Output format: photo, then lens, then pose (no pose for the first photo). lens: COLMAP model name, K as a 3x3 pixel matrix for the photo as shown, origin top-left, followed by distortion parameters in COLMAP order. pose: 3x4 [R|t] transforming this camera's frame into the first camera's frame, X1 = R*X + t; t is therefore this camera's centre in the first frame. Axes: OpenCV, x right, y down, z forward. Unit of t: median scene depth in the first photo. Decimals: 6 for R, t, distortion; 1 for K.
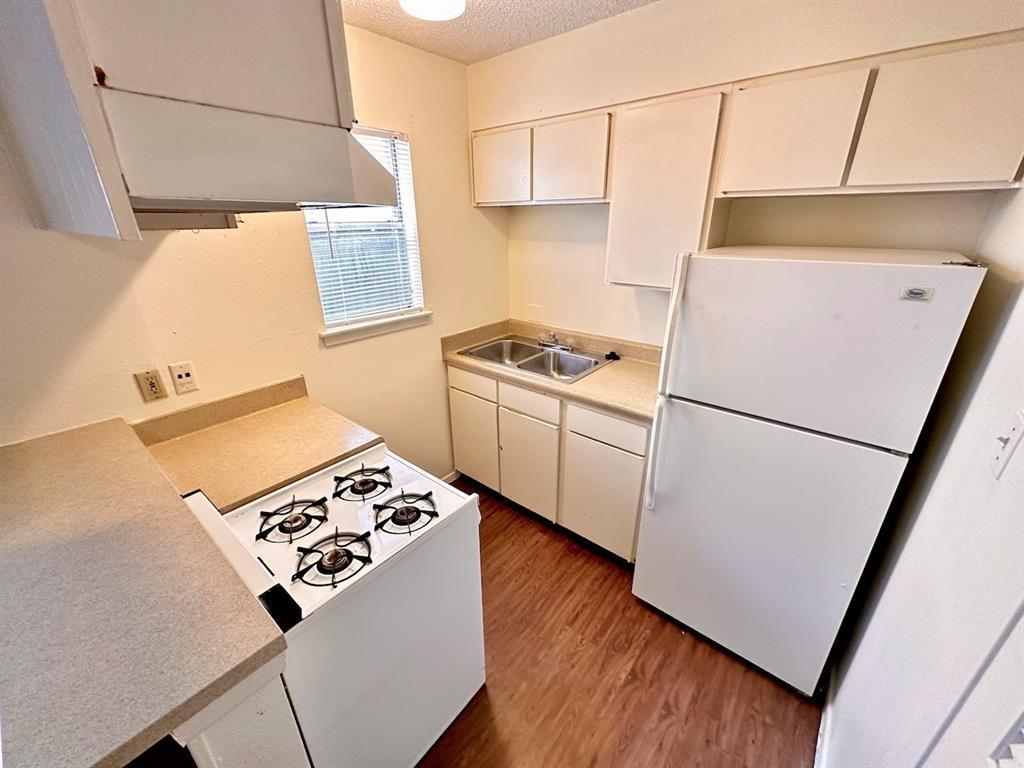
lens RADIAL K [[406.6, 0, 512.0], [0, 406.6, 384.0], [0, 0, 1]] dist [-0.000174, -0.000060]
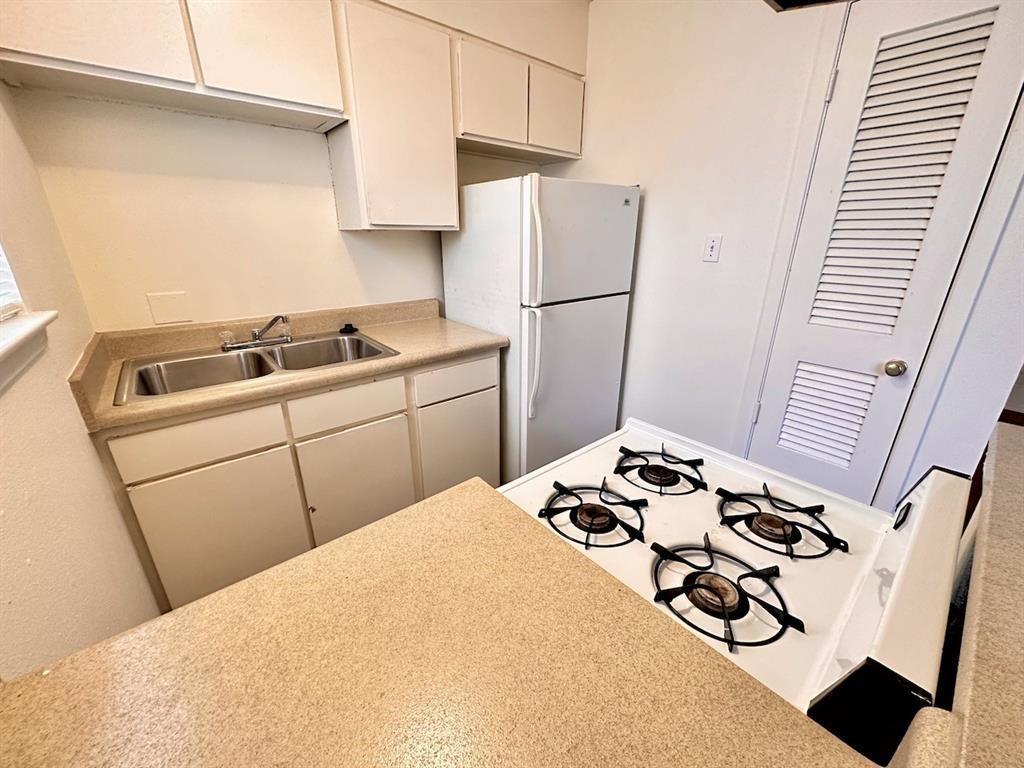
lens RADIAL K [[406.6, 0, 512.0], [0, 406.6, 384.0], [0, 0, 1]] dist [-0.000174, -0.000060]
pose [[0.175898, -0.332766, 0.926459, -0.494814], [0.364532, 0.896246, 0.252704, -0.057991], [-0.914427, 0.293274, 0.278952, 0.521475]]
